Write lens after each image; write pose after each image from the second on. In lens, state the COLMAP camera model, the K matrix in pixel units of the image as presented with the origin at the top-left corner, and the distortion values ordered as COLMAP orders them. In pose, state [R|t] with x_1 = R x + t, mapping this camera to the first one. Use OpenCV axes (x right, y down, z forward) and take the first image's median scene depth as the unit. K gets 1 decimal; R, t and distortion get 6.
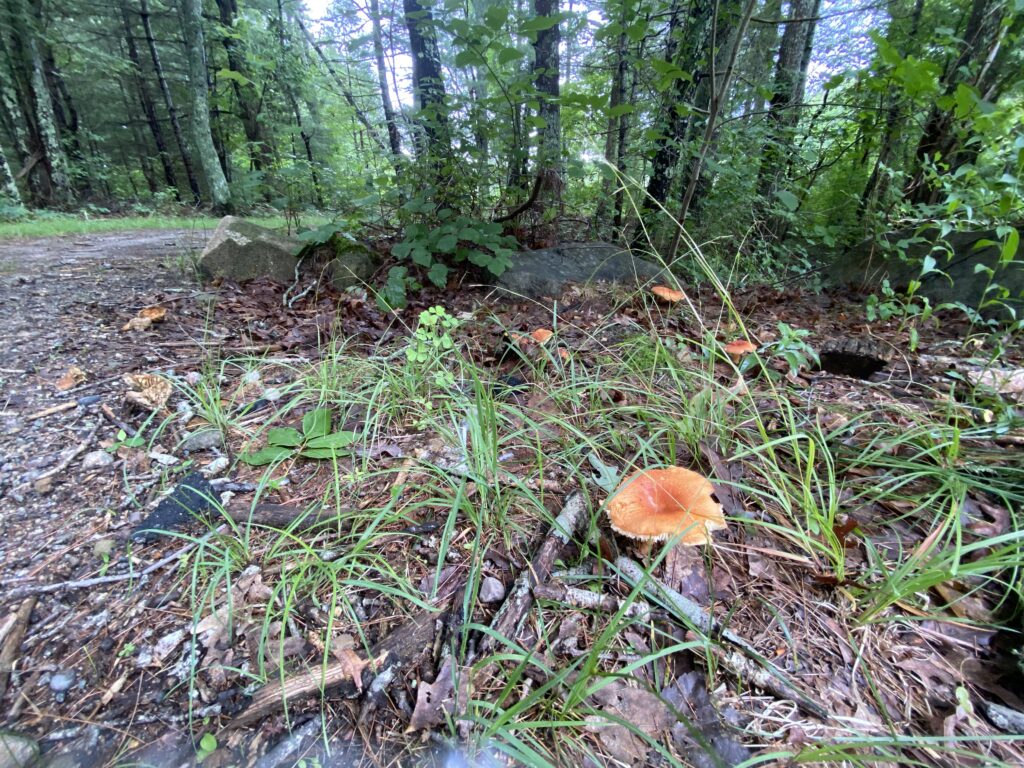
lens RADIAL K [[407.5, 0, 512.0], [0, 407.5, 384.0], [0, 0, 1]] dist [0.014470, -0.016874]
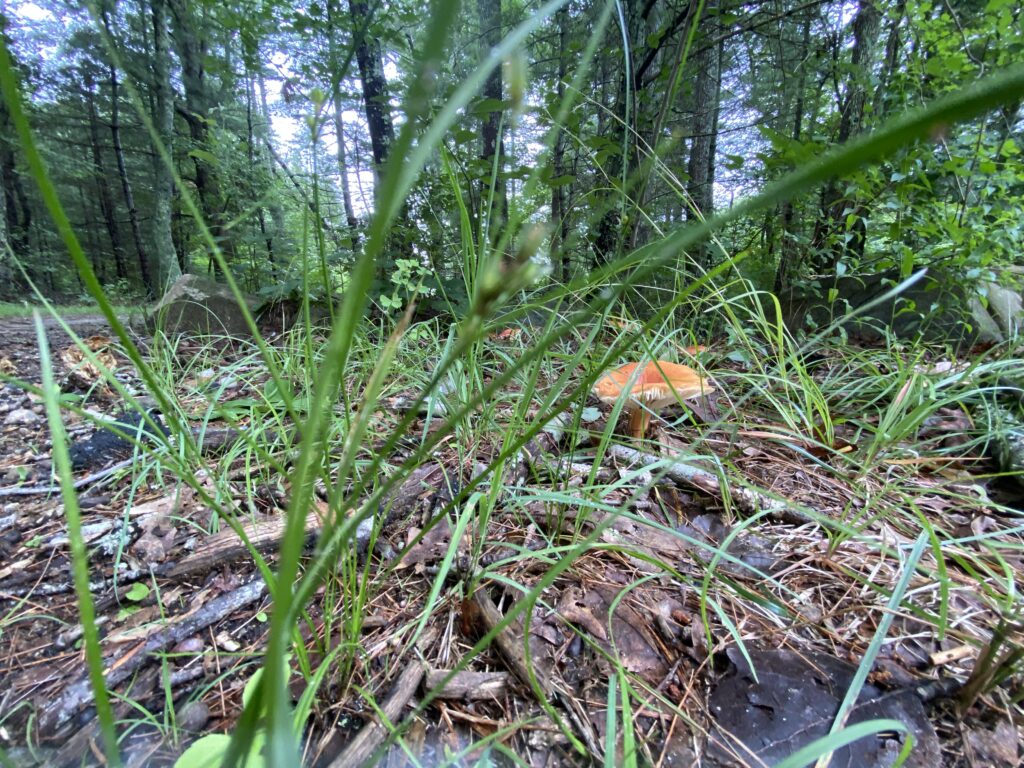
lens RADIAL K [[407.5, 0, 512.0], [0, 407.5, 384.0], [0, 0, 1]] dist [0.014470, -0.016874]
pose [[0.994381, -0.035535, 0.099718, -0.013924], [0.055356, 0.977471, -0.203679, 0.100482], [-0.090234, 0.208055, 0.973946, 0.012395]]
